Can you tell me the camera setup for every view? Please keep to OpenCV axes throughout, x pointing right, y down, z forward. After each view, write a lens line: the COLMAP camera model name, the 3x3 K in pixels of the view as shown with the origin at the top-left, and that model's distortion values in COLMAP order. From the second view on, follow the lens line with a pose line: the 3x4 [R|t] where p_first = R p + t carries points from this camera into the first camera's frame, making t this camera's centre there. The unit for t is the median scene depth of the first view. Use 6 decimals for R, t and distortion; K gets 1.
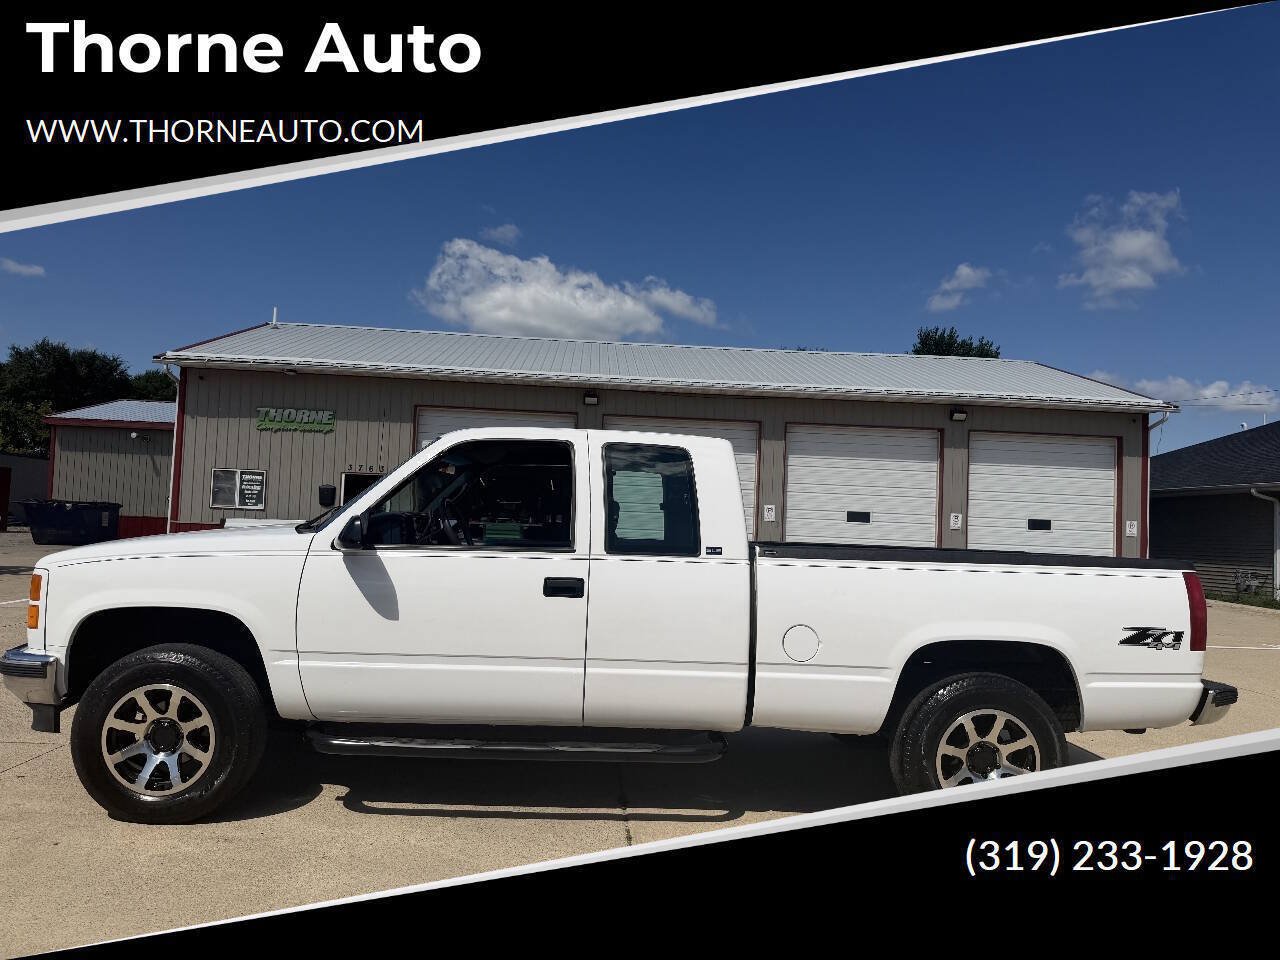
lens RADIAL K [[914.2, 0, 640.0], [0, 914.2, 480.0], [0, 0, 1]] dist [0.043527, -0.052313]
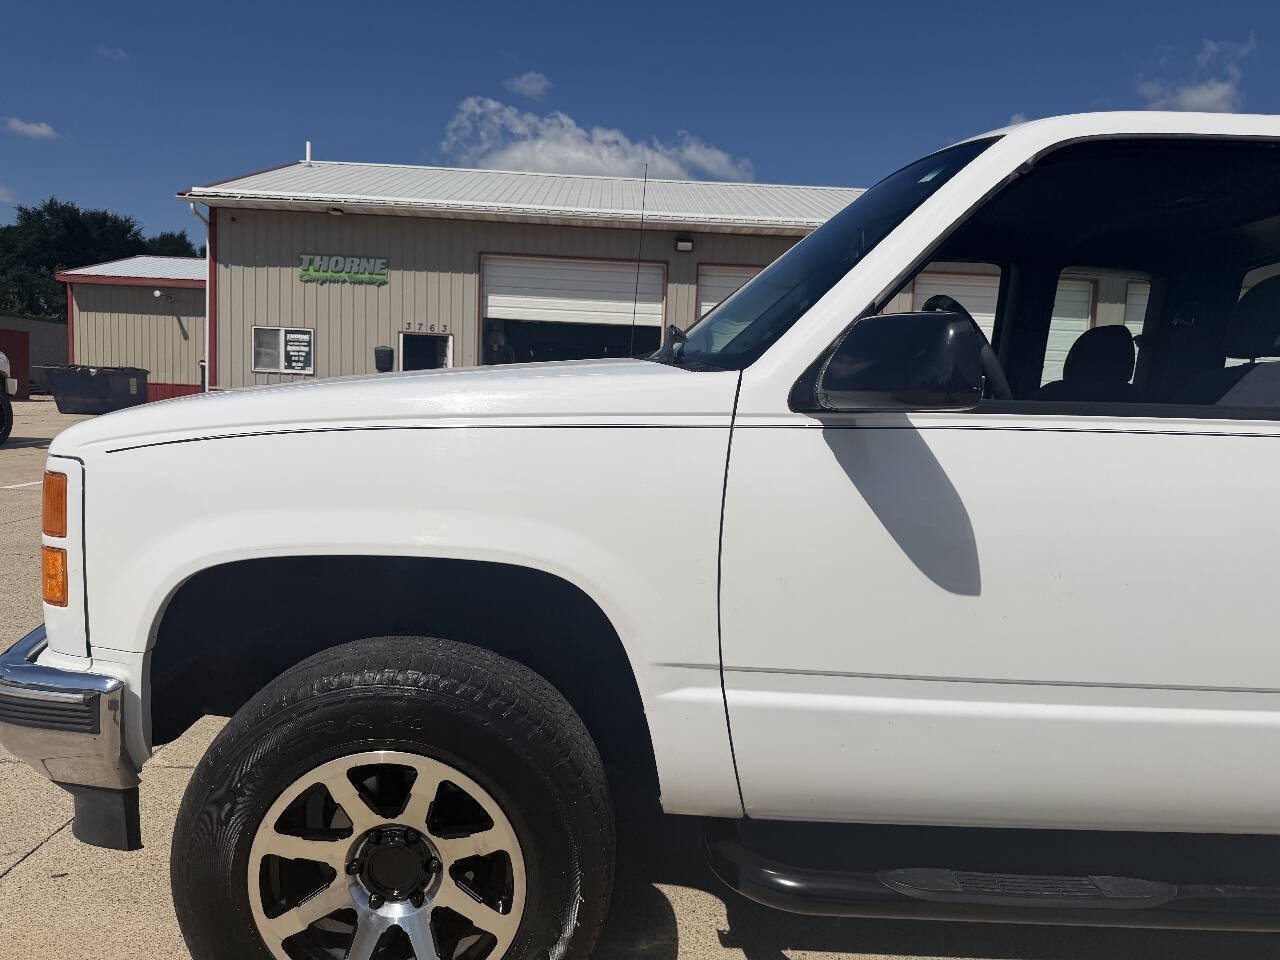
lens RADIAL K [[910.4, 0, 640.0], [0, 910.4, 480.0], [0, 0, 1]] dist [-0.006679, 0.005005]
pose [[0.999902, 0.004960, -0.013056, -0.350668], [-0.003106, 0.990377, 0.138362, 0.044952], [0.013616, -0.138308, 0.990296, 0.544554]]
